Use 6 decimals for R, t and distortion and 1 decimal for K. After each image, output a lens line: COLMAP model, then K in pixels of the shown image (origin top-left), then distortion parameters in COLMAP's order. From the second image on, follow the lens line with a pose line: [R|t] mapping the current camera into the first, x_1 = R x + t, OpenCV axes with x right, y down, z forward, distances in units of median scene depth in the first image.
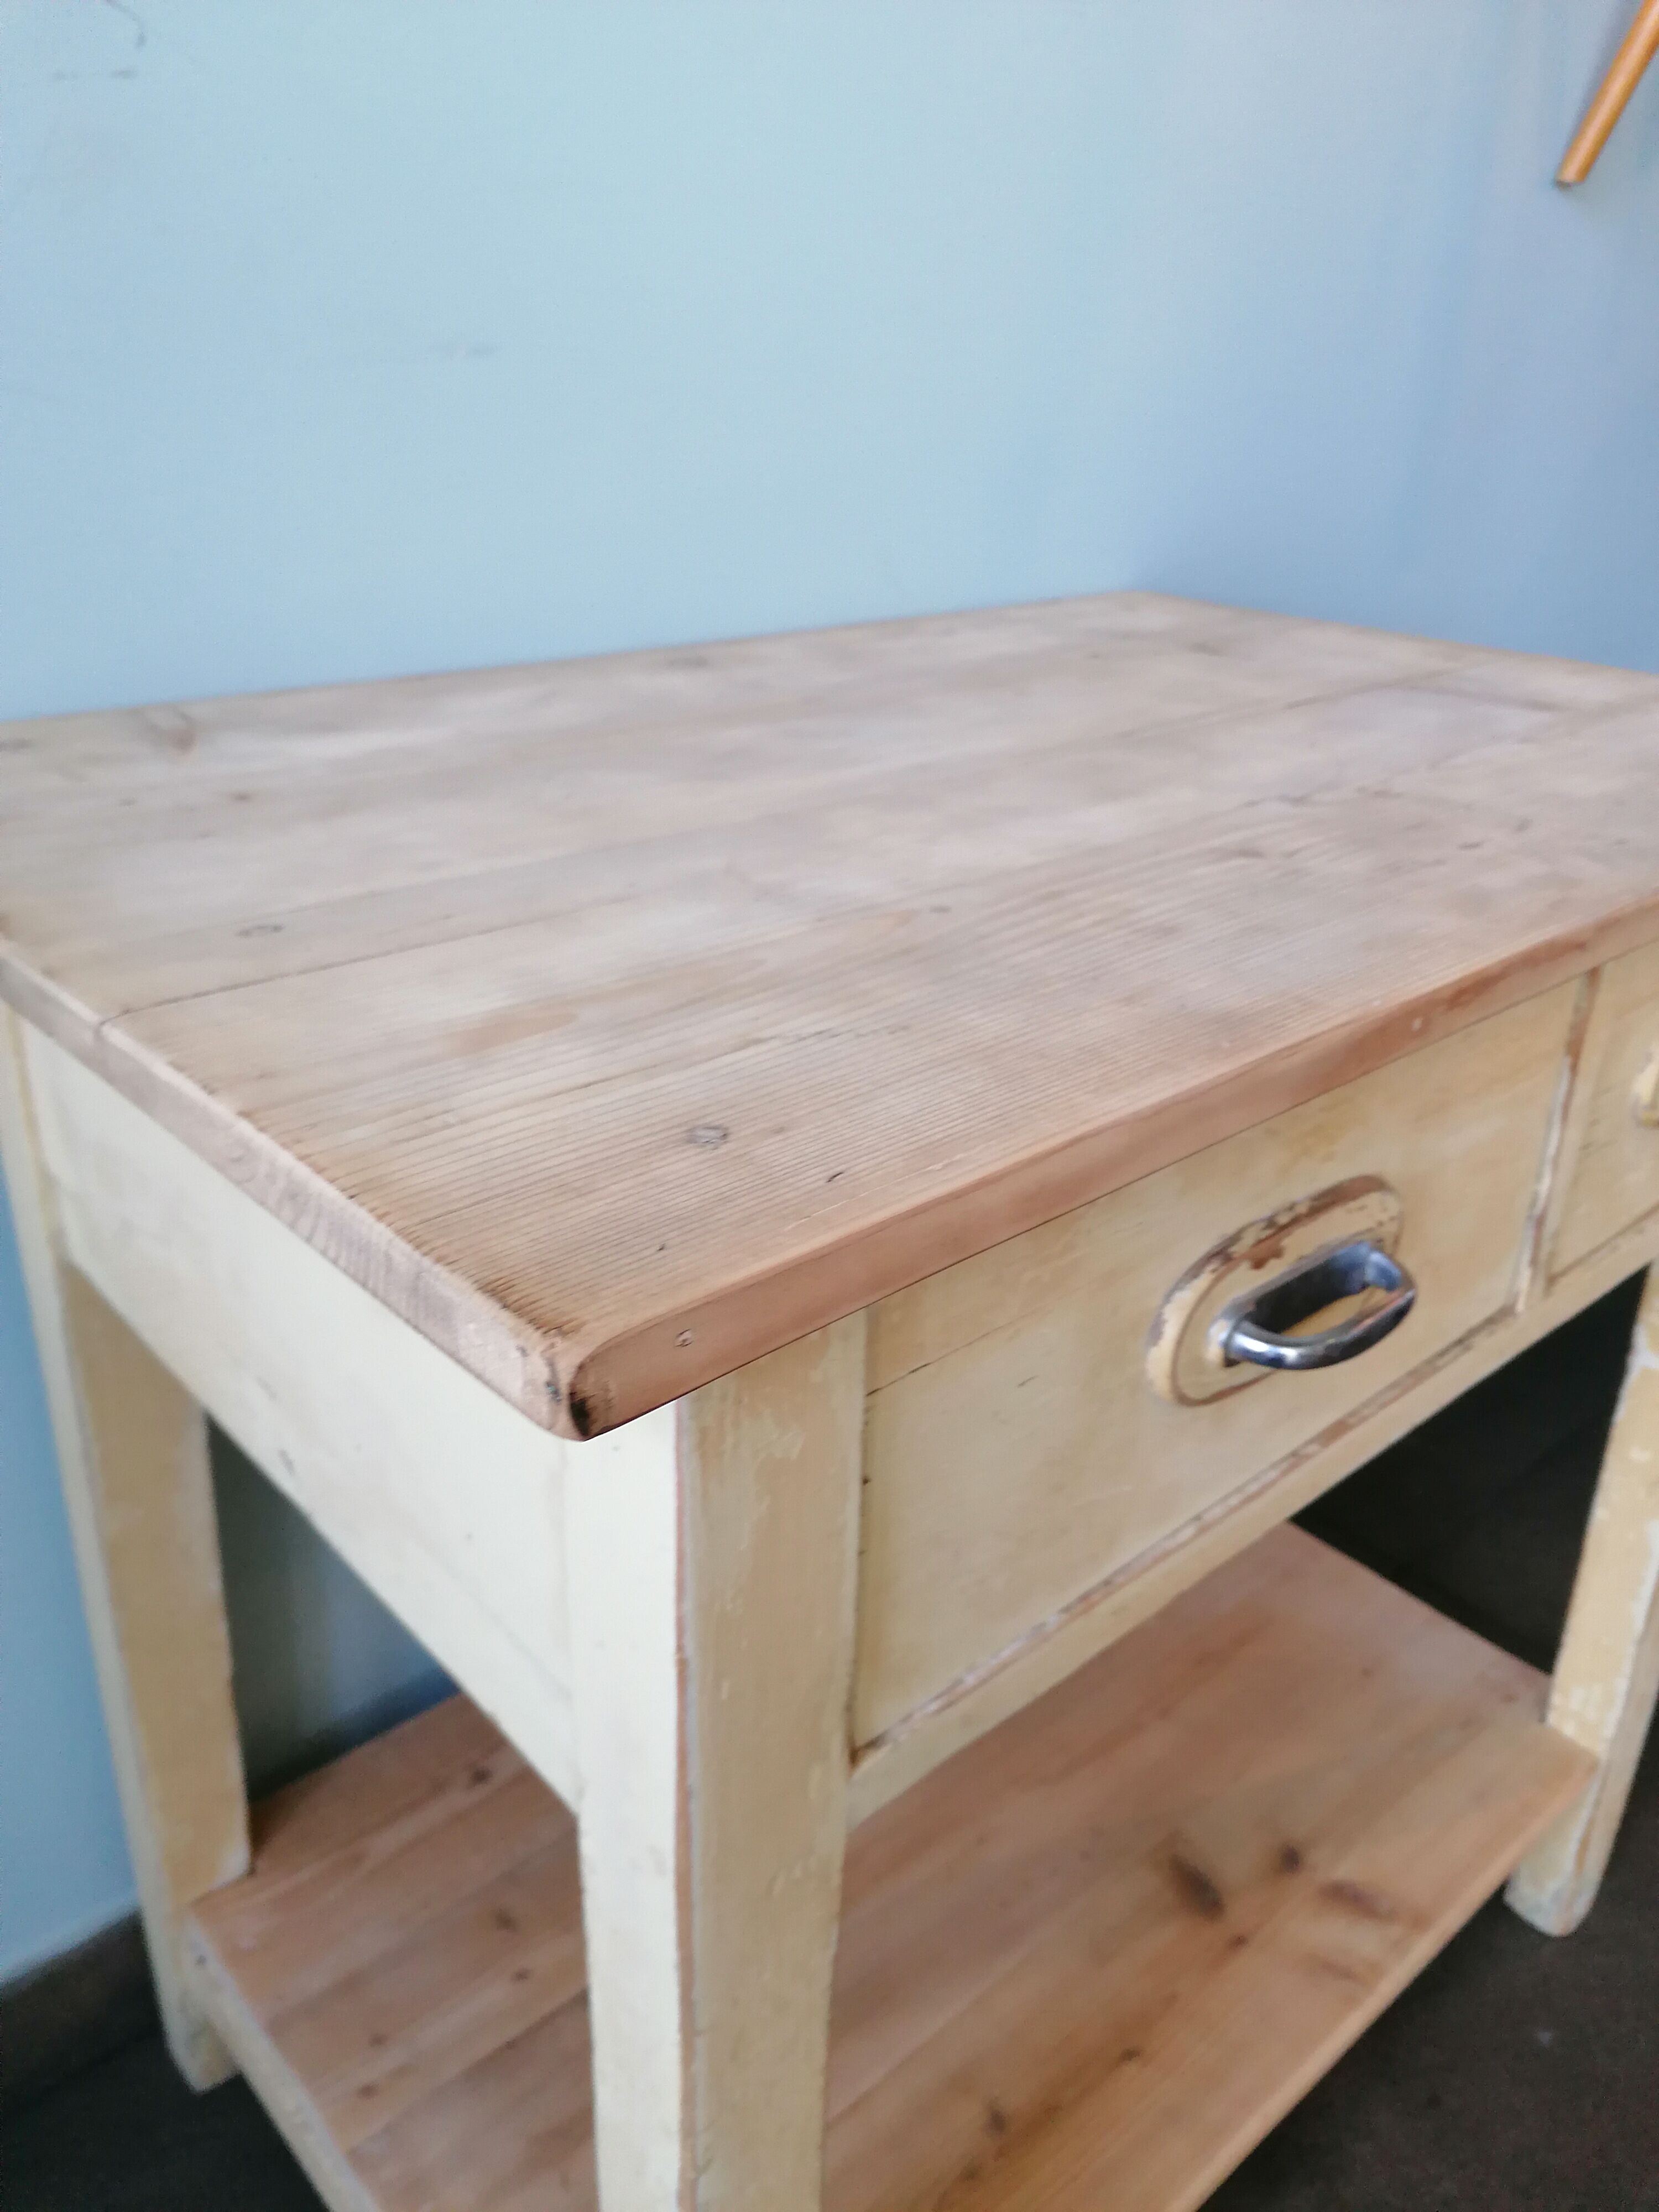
lens RADIAL K [[1669.2, 0, 833.4], [0, 1669.2, 1107.2], [0, 0, 1]] dist [0.109234, -0.158998]
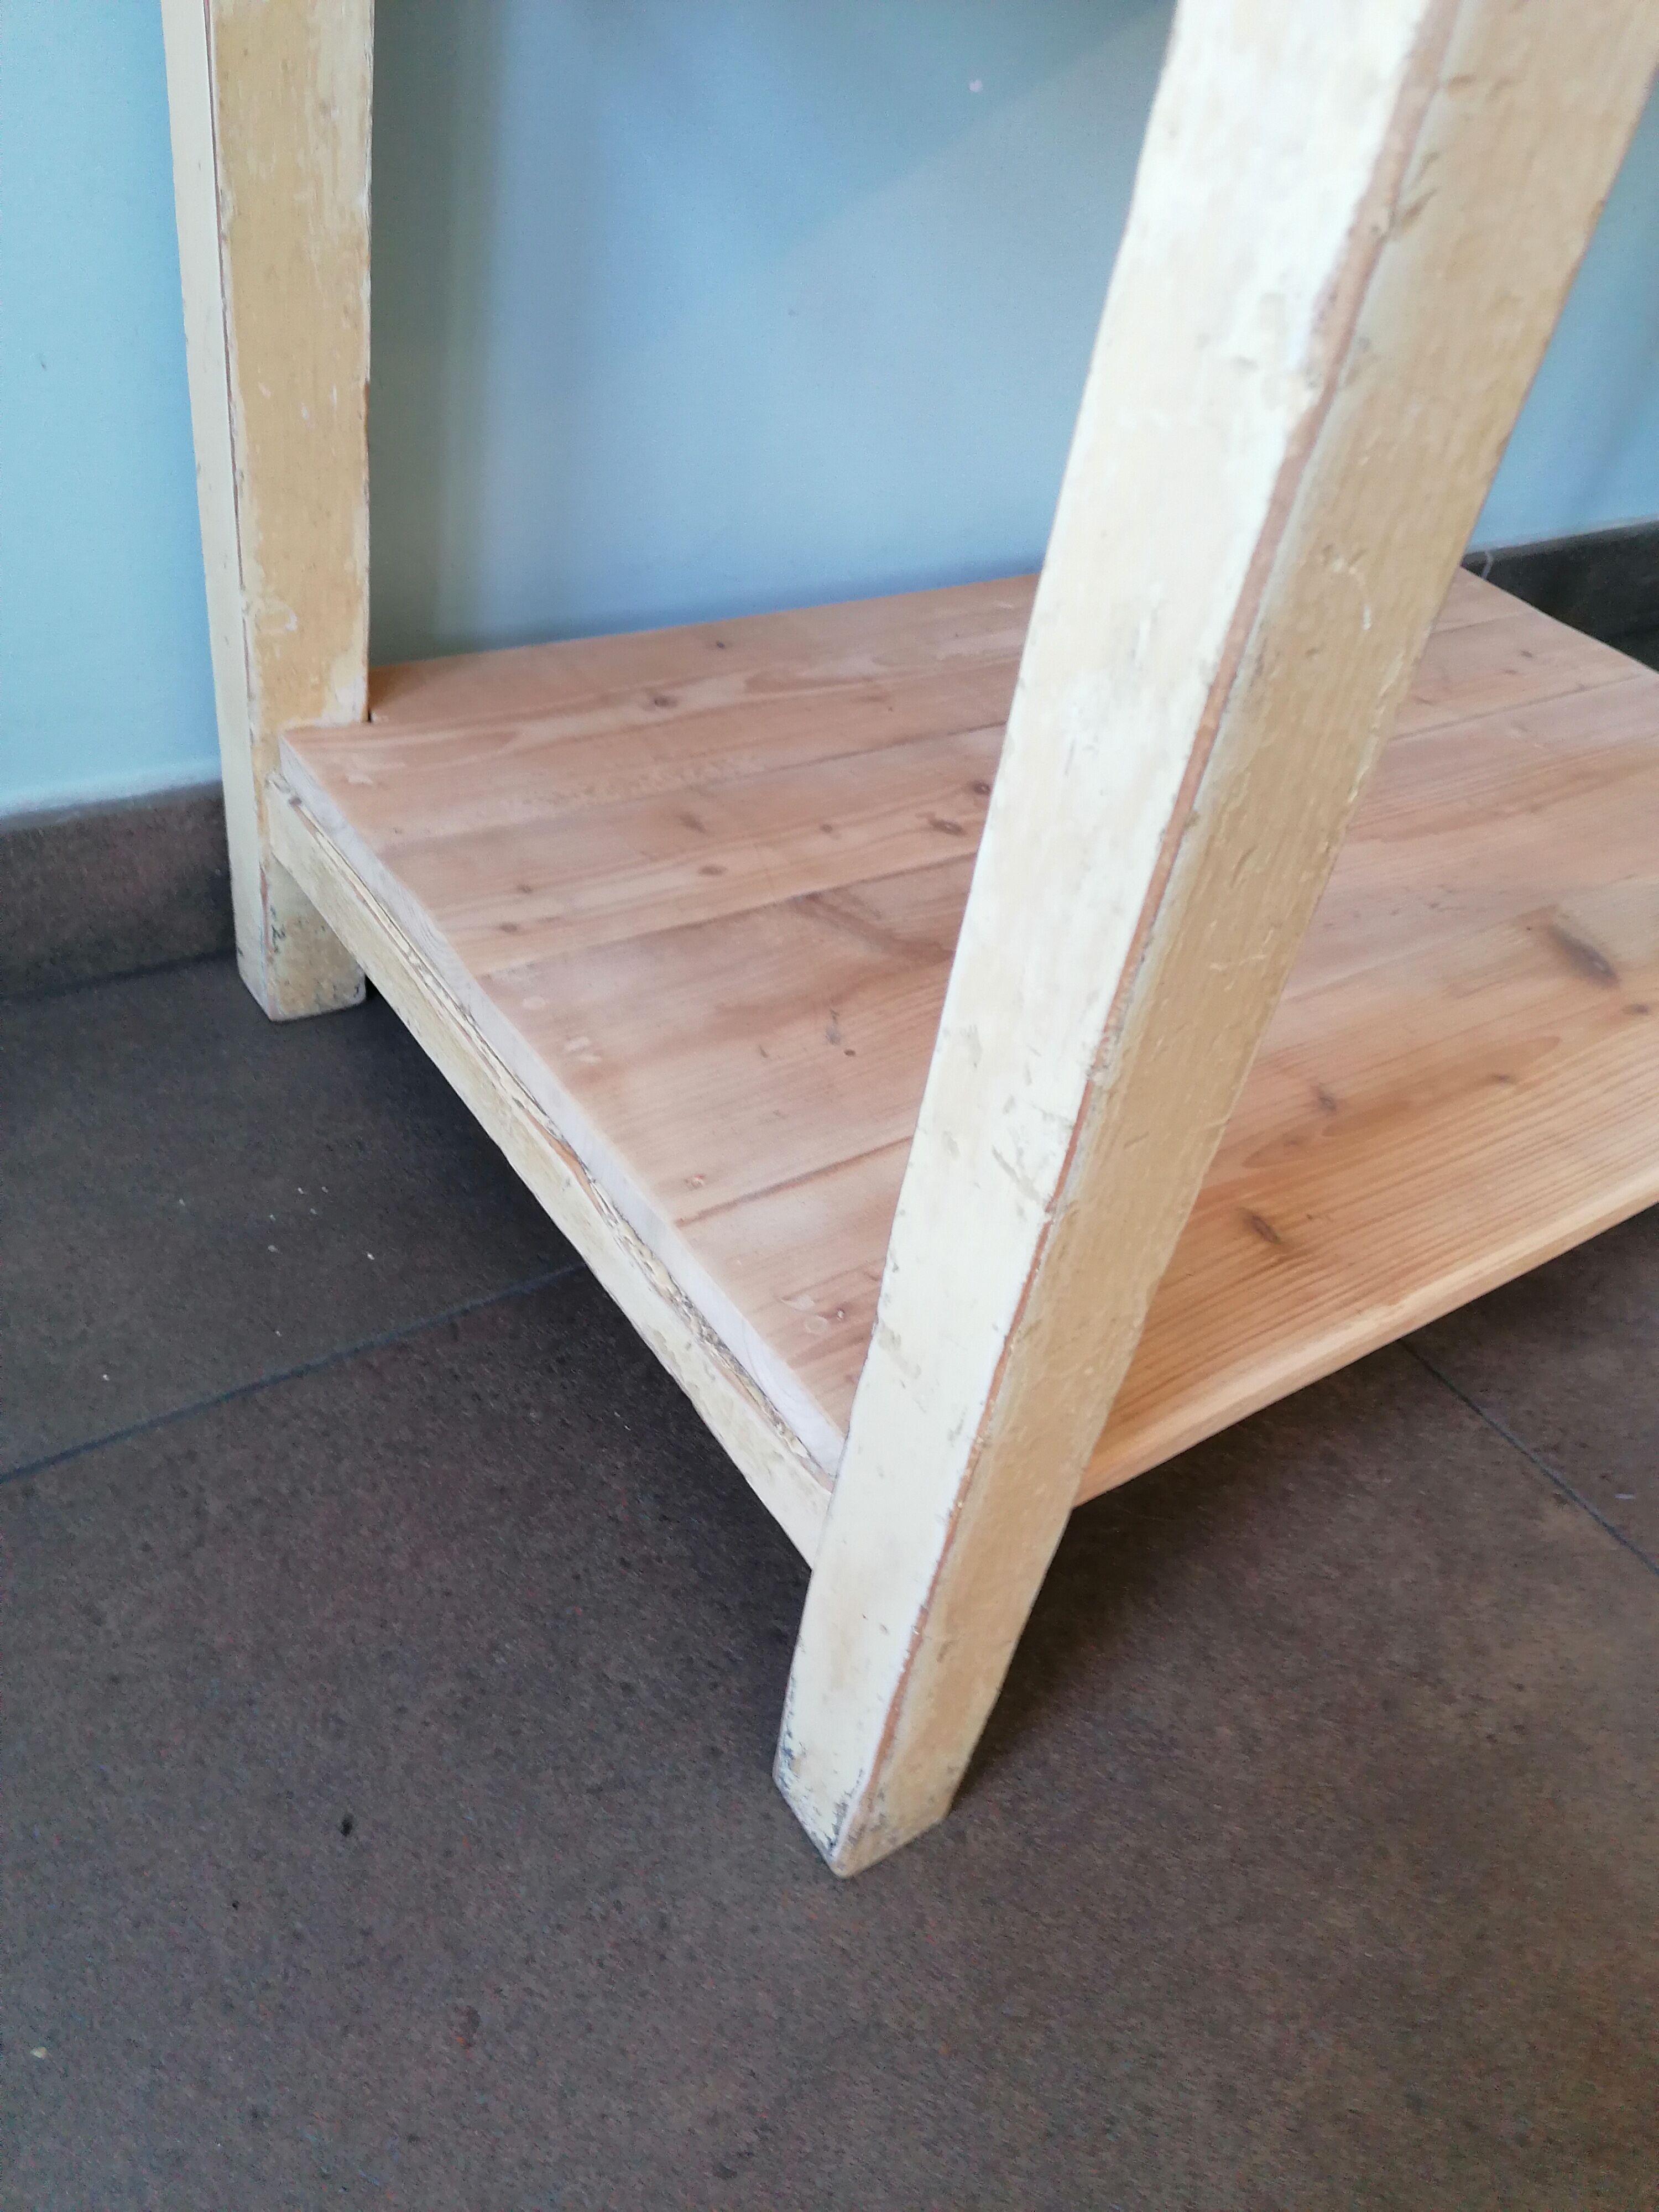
lens RADIAL K [[1669.2, 0, 833.4], [0, 1669.2, 1107.2], [0, 0, 1]] dist [0.109234, -0.158998]
pose [[0.985375, 0.169667, -0.015786, -0.155315], [-0.160209, 0.954019, 0.253338, 0.642523], [0.058043, -0.247104, 0.967249, 0.381490]]
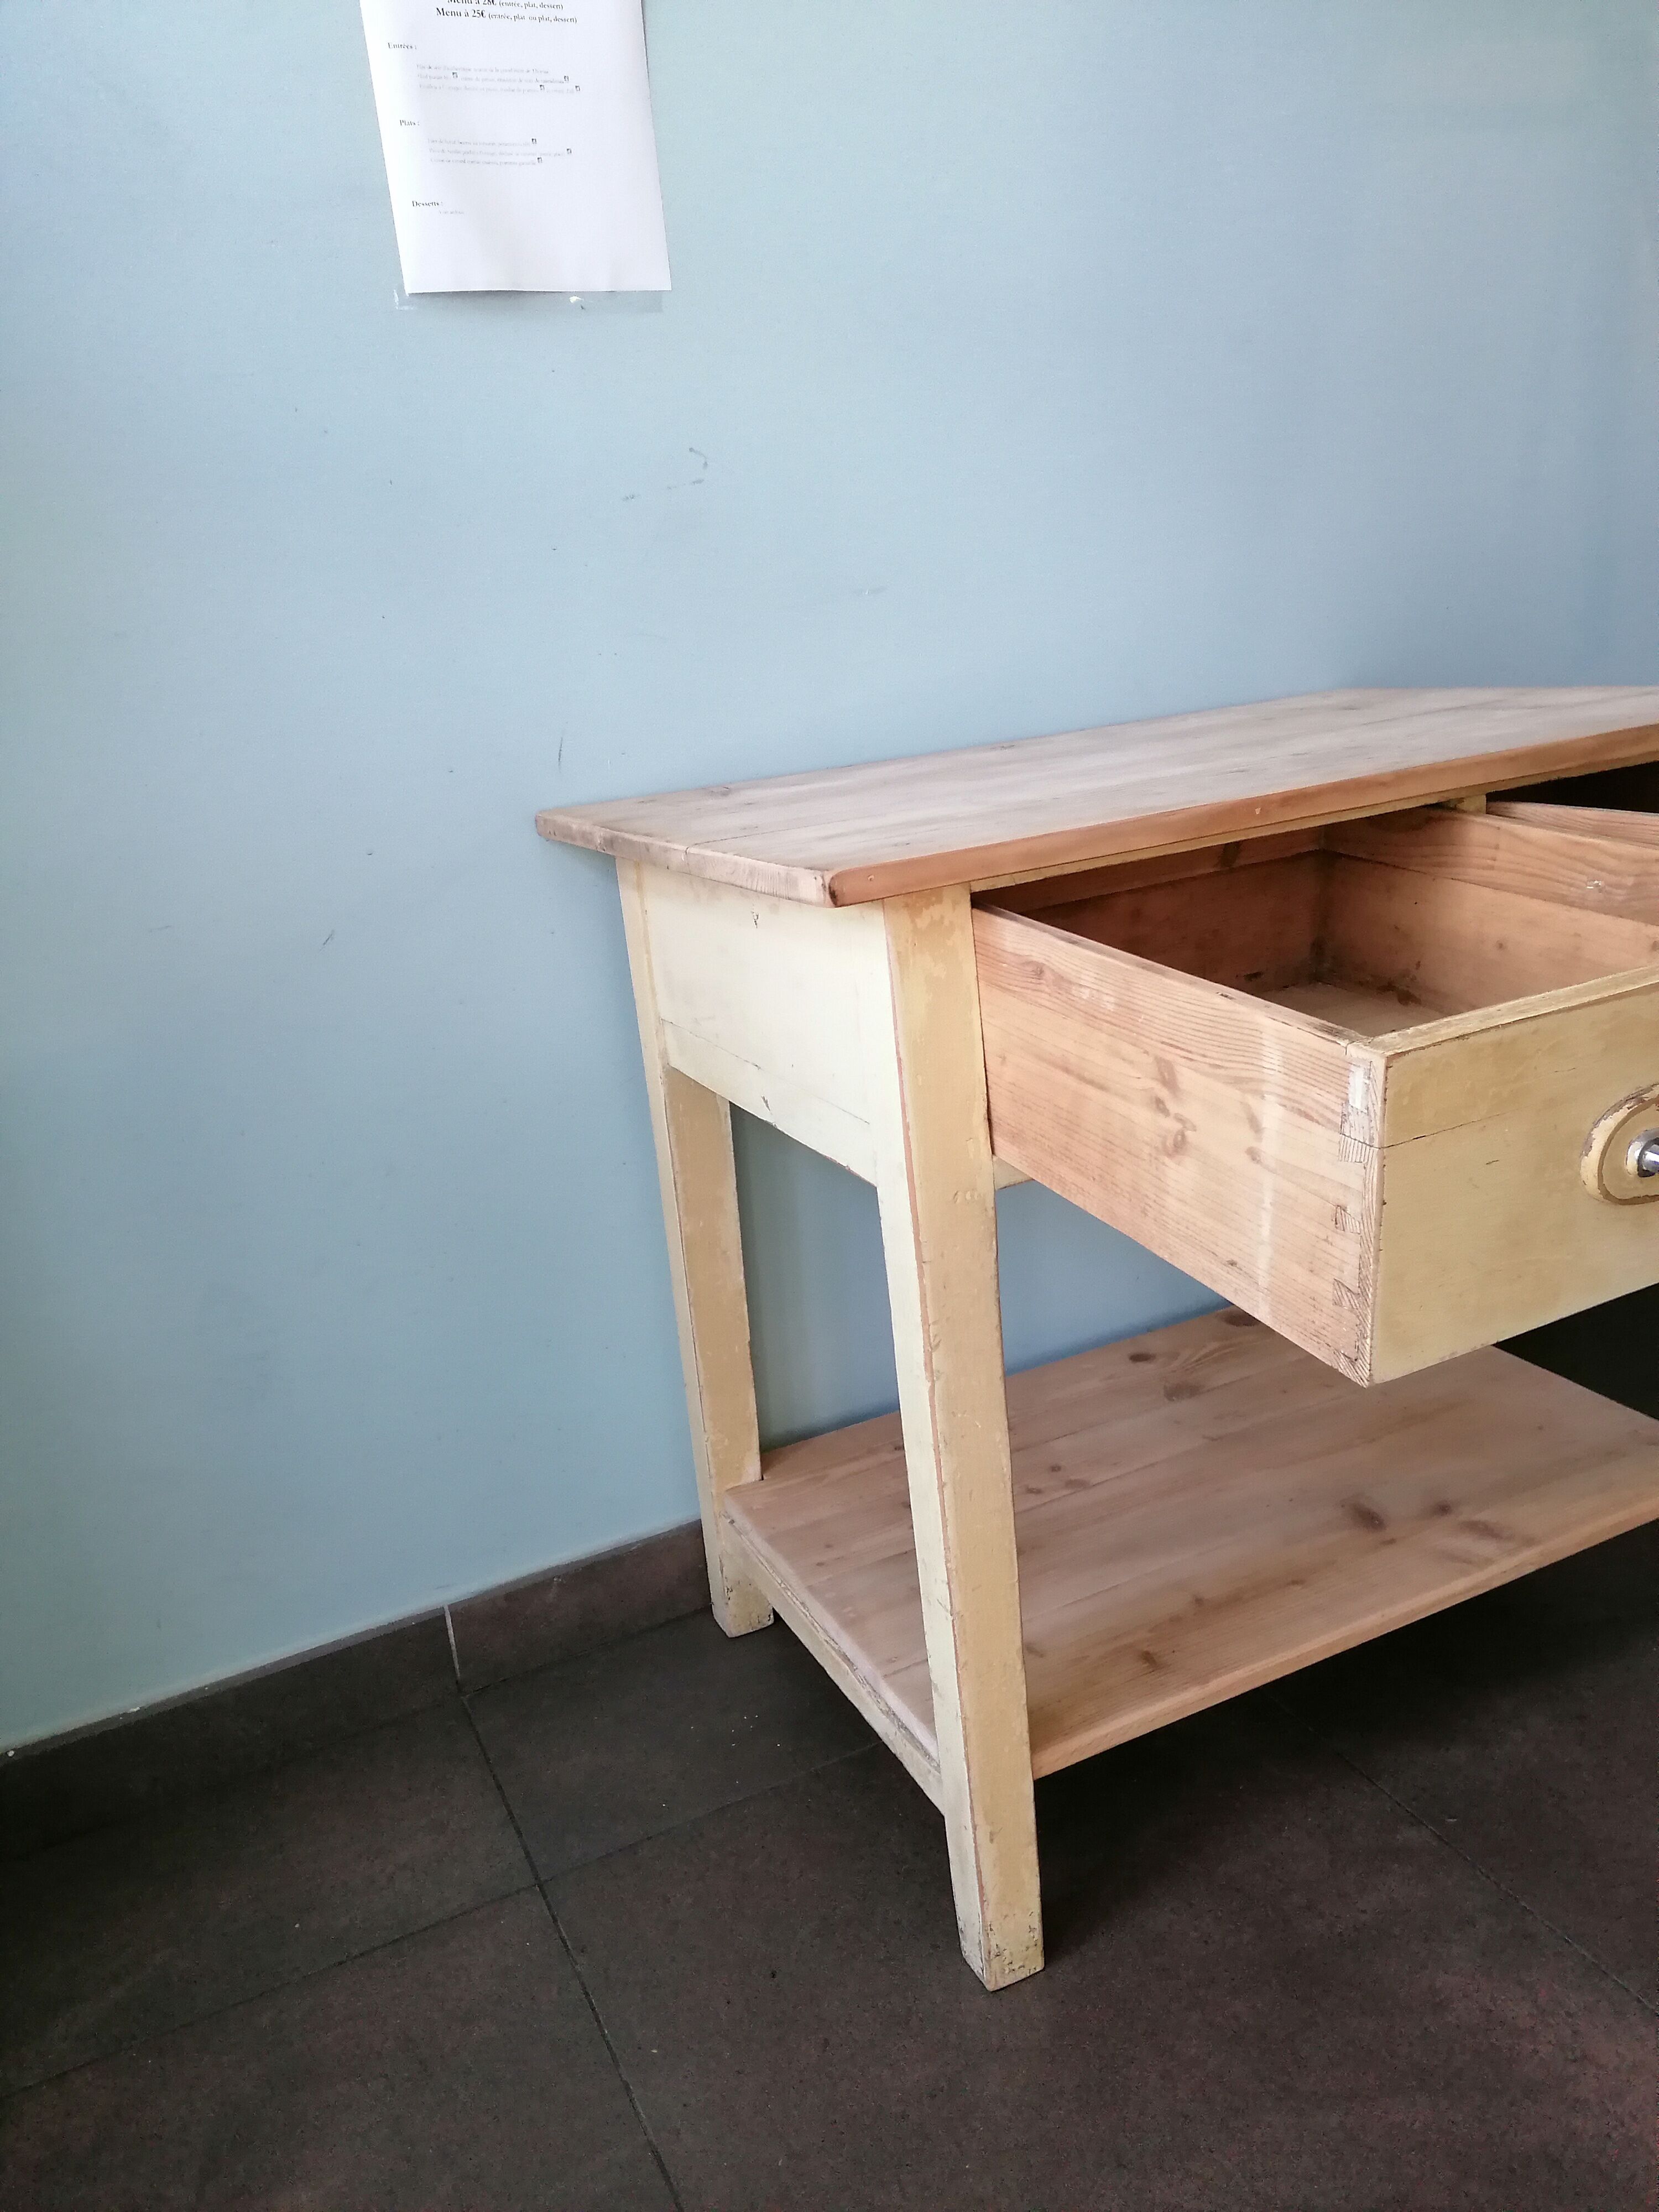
lens RADIAL K [[1652.3, 0, 822.5], [0, 1652.3, 1104.0], [0, 0, 1]] dist [0.111990, -0.148416]
pose [[0.949006, -0.041935, -0.312457, 0.391930], [-0.000659, 0.990848, -0.134983, 0.502629], [0.315258, 0.128305, 0.940293, -0.922662]]
